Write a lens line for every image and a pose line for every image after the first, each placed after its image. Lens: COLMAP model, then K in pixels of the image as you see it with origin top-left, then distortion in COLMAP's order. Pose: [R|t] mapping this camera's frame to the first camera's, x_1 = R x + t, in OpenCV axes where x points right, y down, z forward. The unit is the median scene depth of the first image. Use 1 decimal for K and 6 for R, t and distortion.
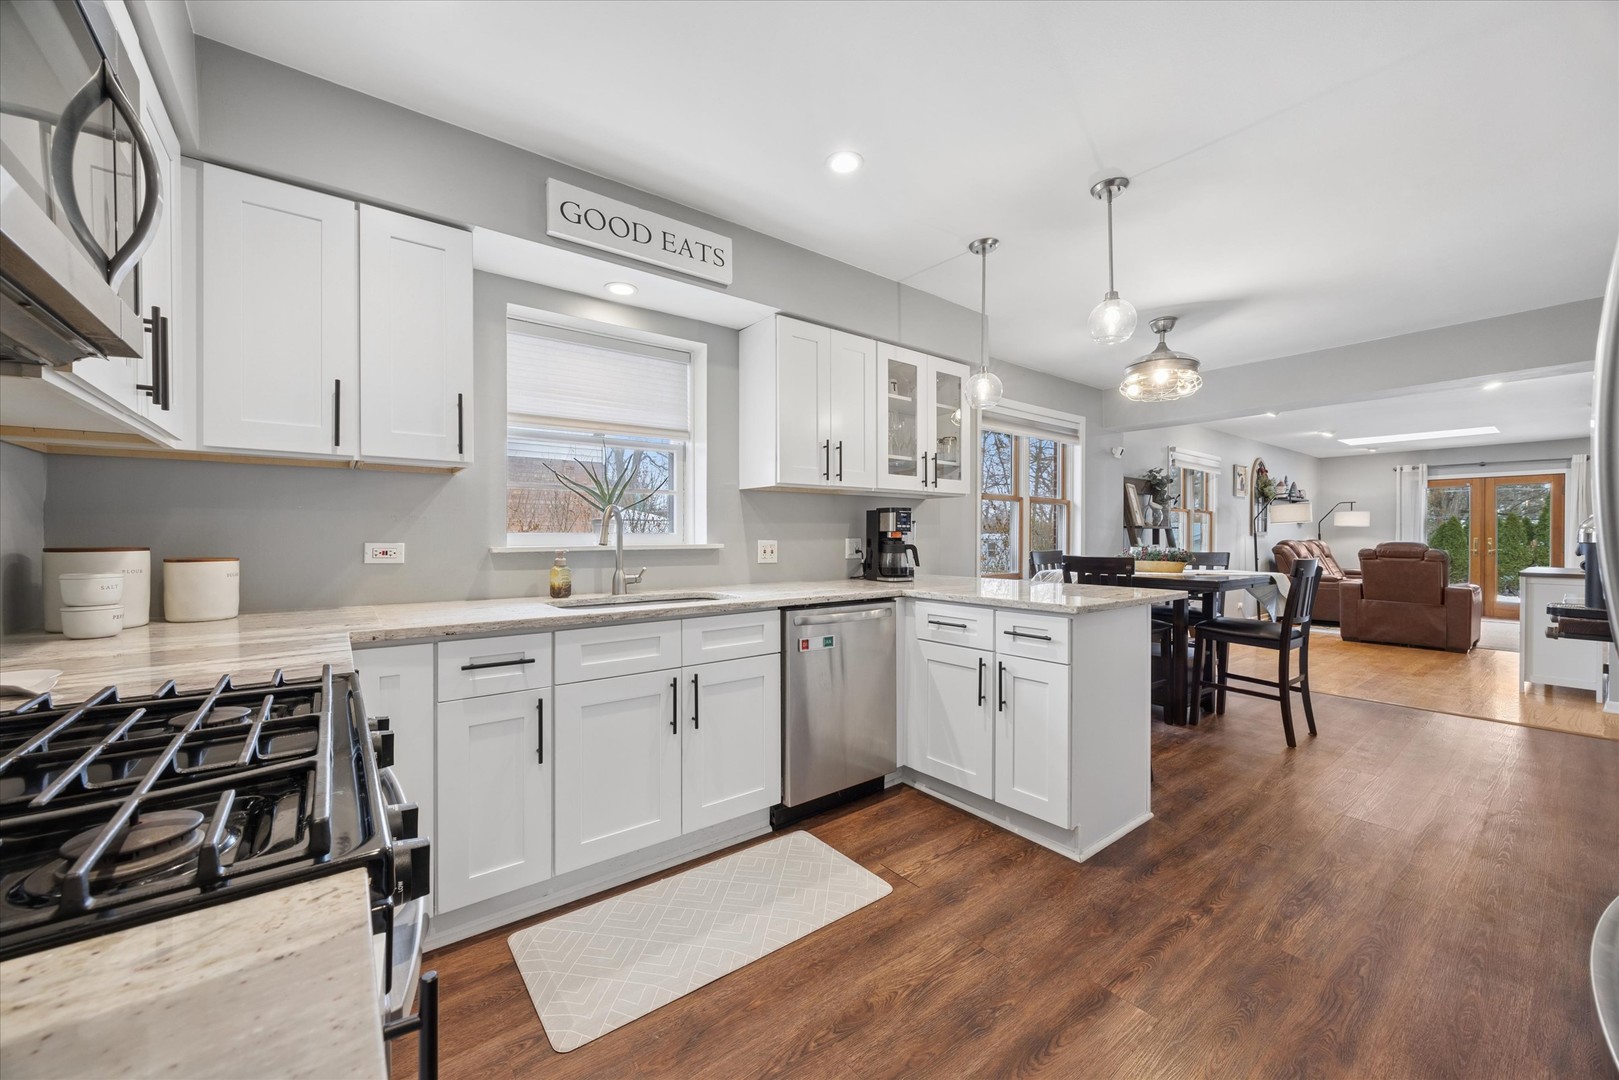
lens RADIAL K [[614.7, 0, 803.8], [0, 614.7, 531.8], [0, 0, 1]] dist [-0.008524, -0.000063]
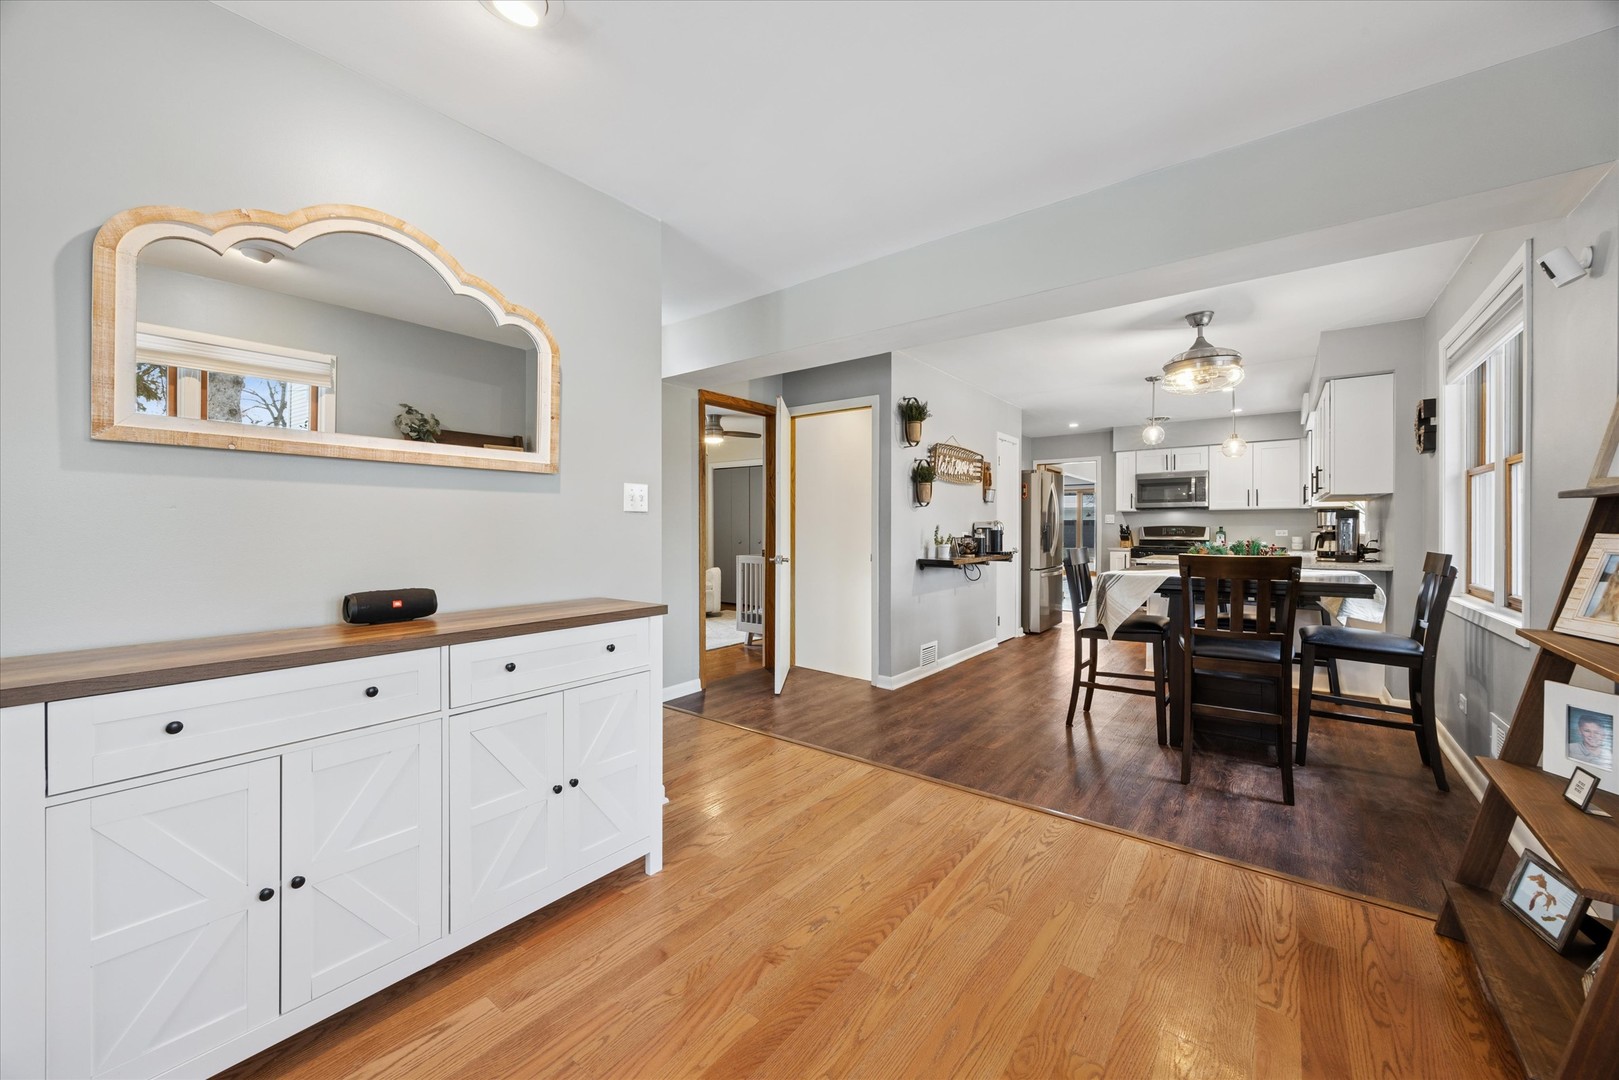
lens RADIAL K [[614.7, 0, 804.9], [0, 614.7, 529.4], [0, 0, 1]] dist [-0.008524, -0.000063]
pose [[-0.966982, -0.005266, -0.254790, 1.852157], [-0.004553, 0.999984, -0.003385, 0.024365], [0.254804, -0.002113, -0.966990, 2.188747]]
